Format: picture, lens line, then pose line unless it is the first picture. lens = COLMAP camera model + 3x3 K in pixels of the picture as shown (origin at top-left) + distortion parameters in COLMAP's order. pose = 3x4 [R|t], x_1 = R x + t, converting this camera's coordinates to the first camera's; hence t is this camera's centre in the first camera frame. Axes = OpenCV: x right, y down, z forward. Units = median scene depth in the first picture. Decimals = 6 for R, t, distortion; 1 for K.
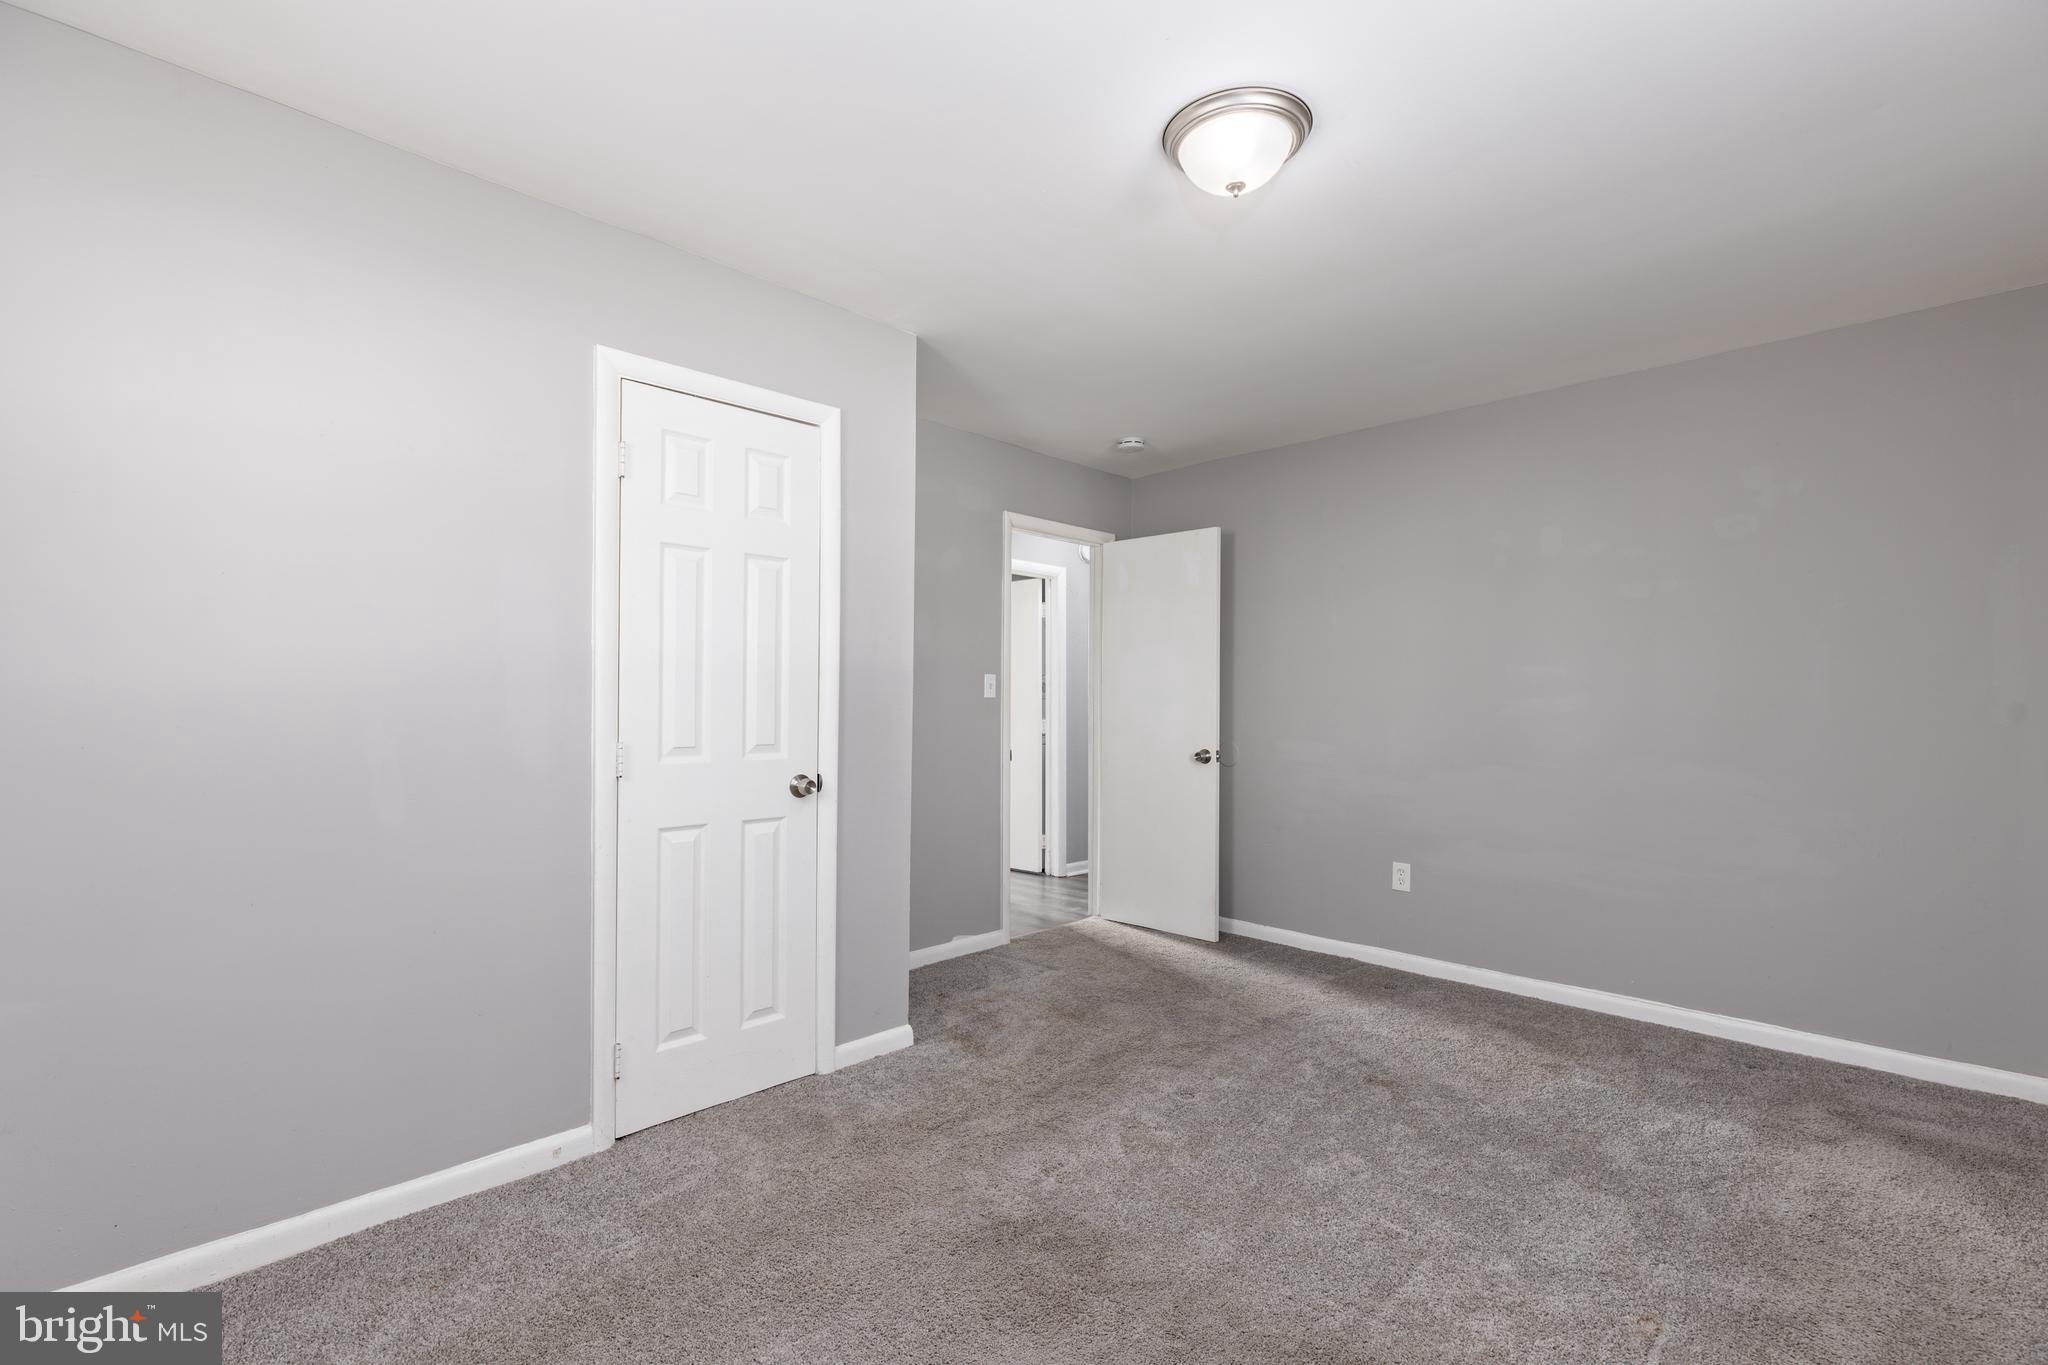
lens RADIAL K [[923.8, 0, 1039.6], [0, 923.8, 693.7], [0, 0, 1]] dist [0.019972, -0.000451]
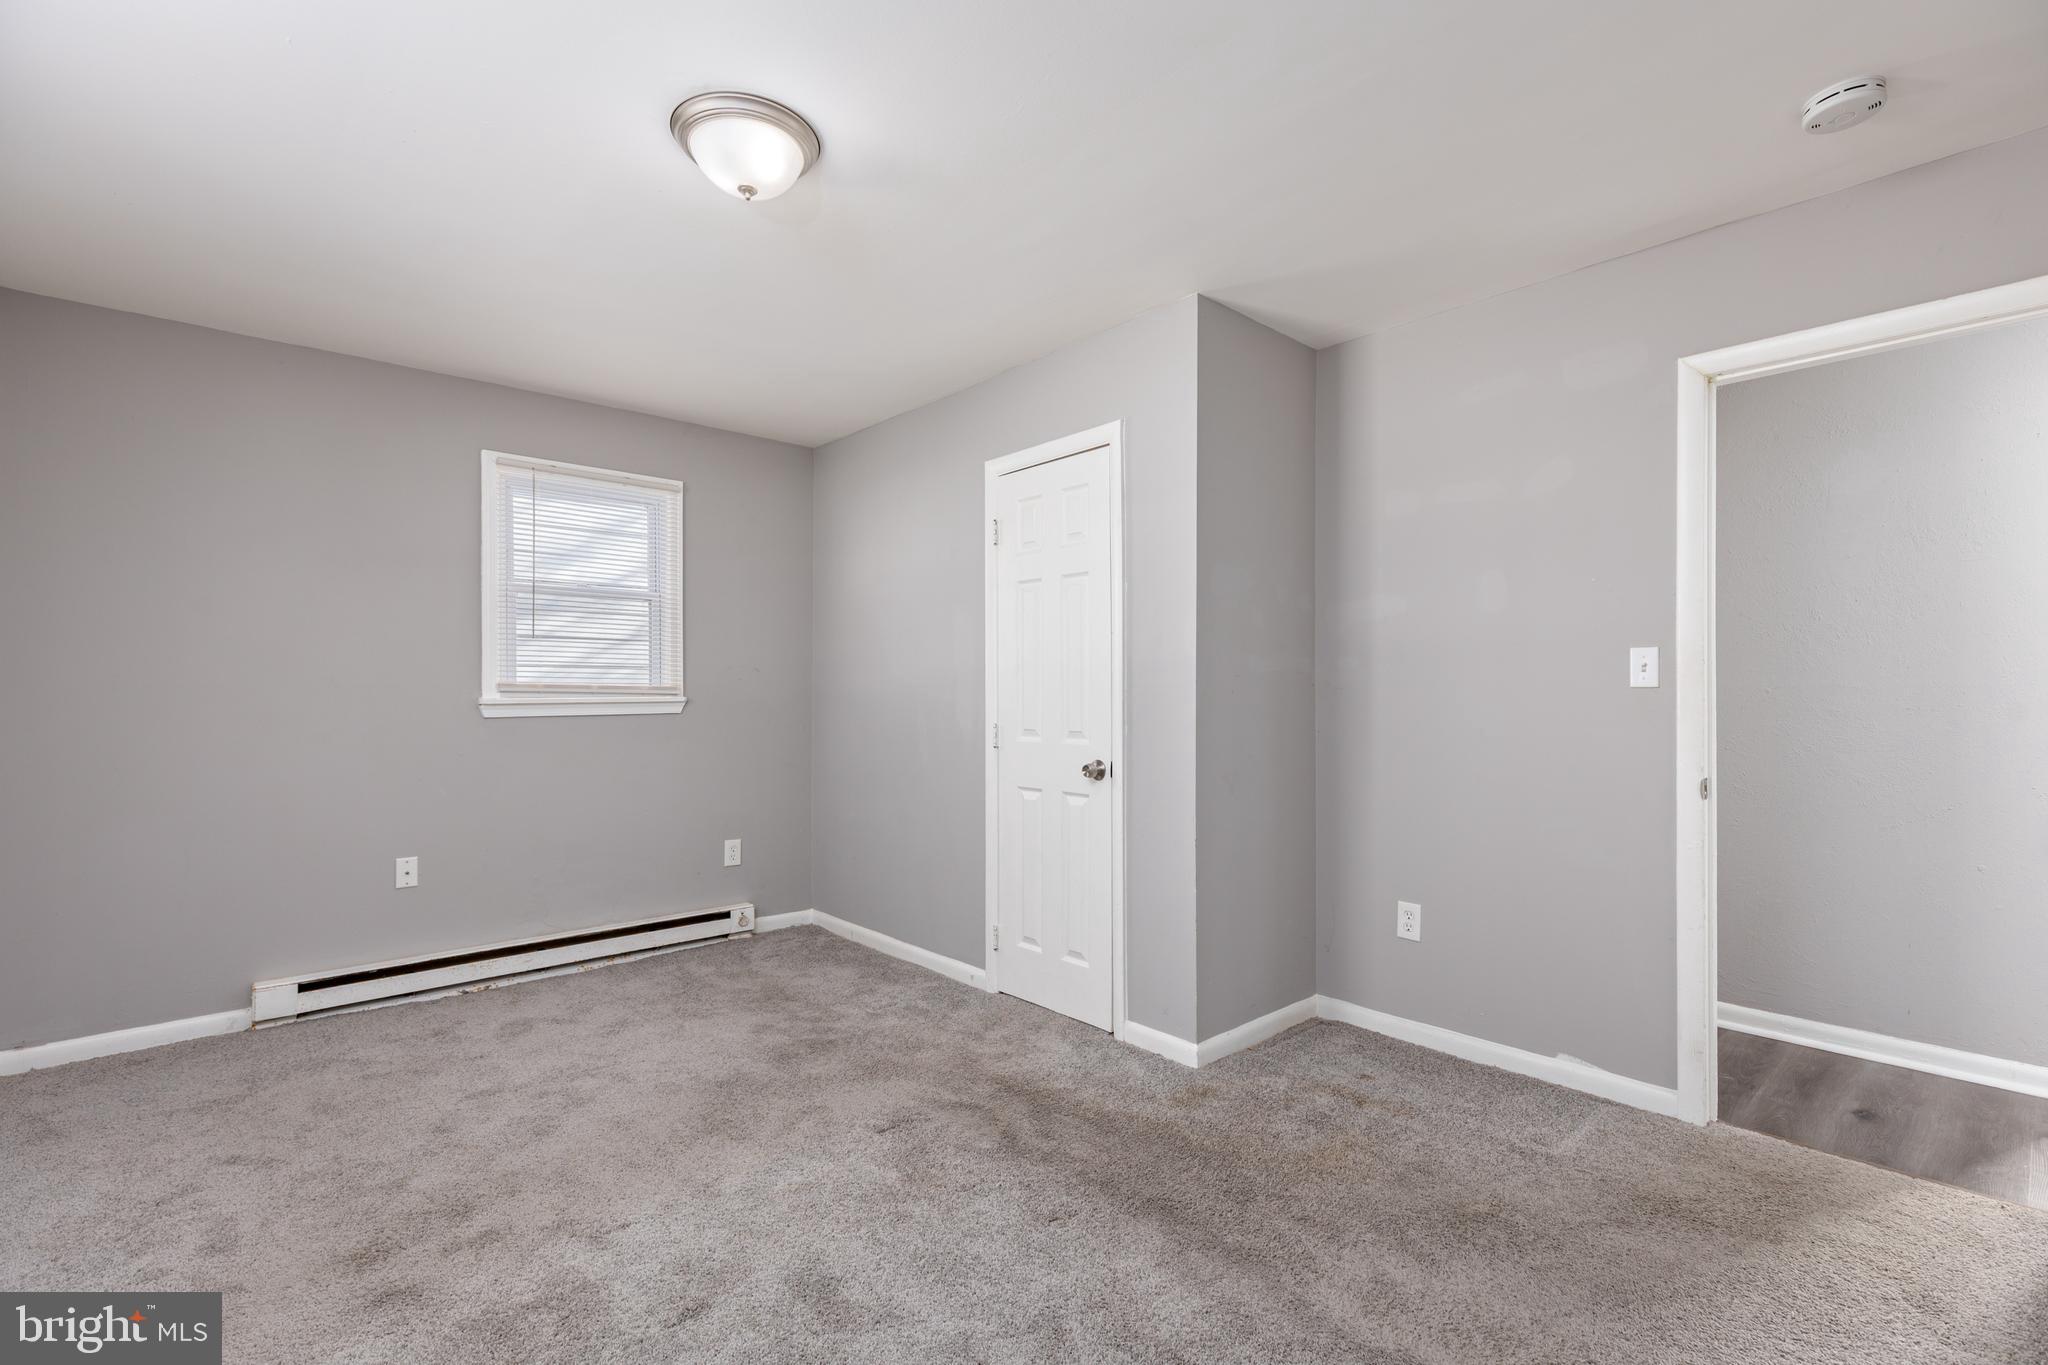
lens RADIAL K [[923.8, 0, 1039.6], [0, 923.8, 693.7], [0, 0, 1]] dist [0.019972, -0.000451]
pose [[-0.065265, -0.009950, -0.997818, 0.867940], [0.008246, 0.999911, -0.010511, 0.017925], [0.997834, -0.008914, -0.065177, 0.994090]]
